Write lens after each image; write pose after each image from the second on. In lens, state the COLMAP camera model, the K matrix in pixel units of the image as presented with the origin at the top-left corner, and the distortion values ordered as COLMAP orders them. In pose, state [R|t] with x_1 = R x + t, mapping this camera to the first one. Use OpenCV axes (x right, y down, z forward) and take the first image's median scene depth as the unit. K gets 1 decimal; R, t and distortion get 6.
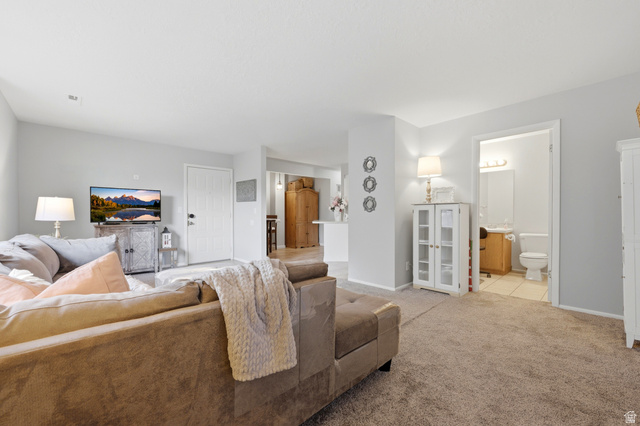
lens RADIAL K [[258.9, 0, 314.6], [0, 258.9, 217.4], [0, 0, 1]] dist [-0.000843, 0.000650]
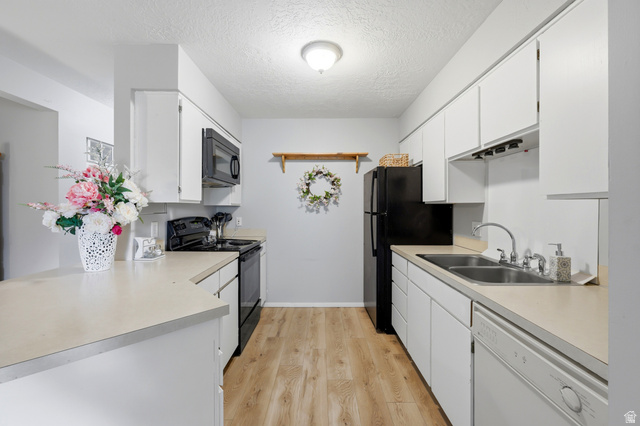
lens RADIAL K [[258.9, 0, 317.5], [0, 258.9, 211.8], [0, 0, 1]] dist [-0.000843, 0.000650]
pose [[0.676651, -0.002006, 0.736301, 0.059430], [0.005181, 0.999985, -0.002037, -0.046112], [-0.736285, 0.005193, 0.676651, 0.808029]]
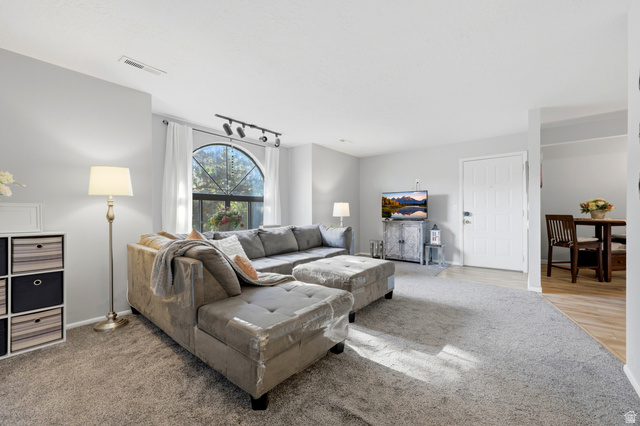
lens RADIAL K [[258.9, 0, 321.7], [0, 258.9, 212.1], [0, 0, 1]] dist [-0.000843, 0.000650]
pose [[0.159941, -0.000028, -0.987127, 0.322762], [-0.006987, 0.999975, -0.001161, -0.005963], [0.987102, 0.007083, 0.159937, 0.308679]]
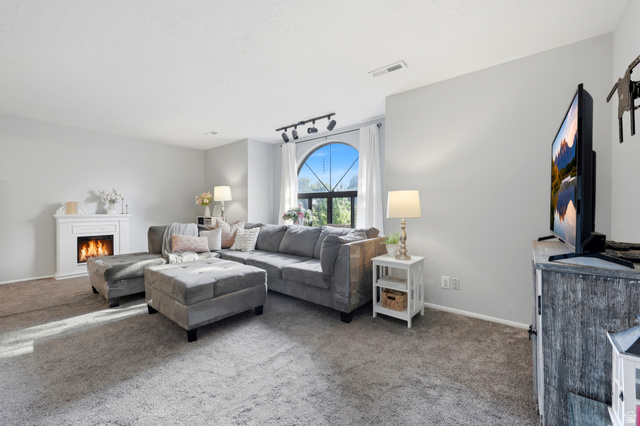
lens RADIAL K [[258.9, 0, 316.0], [0, 258.9, 210.6], [0, 0, 1]] dist [-0.000843, 0.000650]
pose [[-0.989394, -0.002299, -0.145236, -0.299055], [-0.004191, 0.999910, 0.012719, -0.010088], [0.145193, 0.013193, -0.989315, 0.902458]]
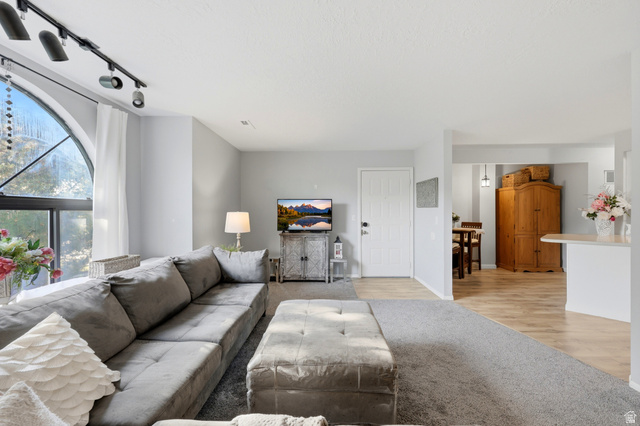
lens RADIAL K [[258.9, 0, 320.3], [0, 258.9, 213.6], [0, 0, 1]] dist [-0.000843, 0.000650]
pose [[0.724382, 0.001808, -0.689397, 0.035057], [-0.006916, 0.999965, -0.004645, -0.034328], [0.689364, 0.008133, 0.724369, 0.210245]]
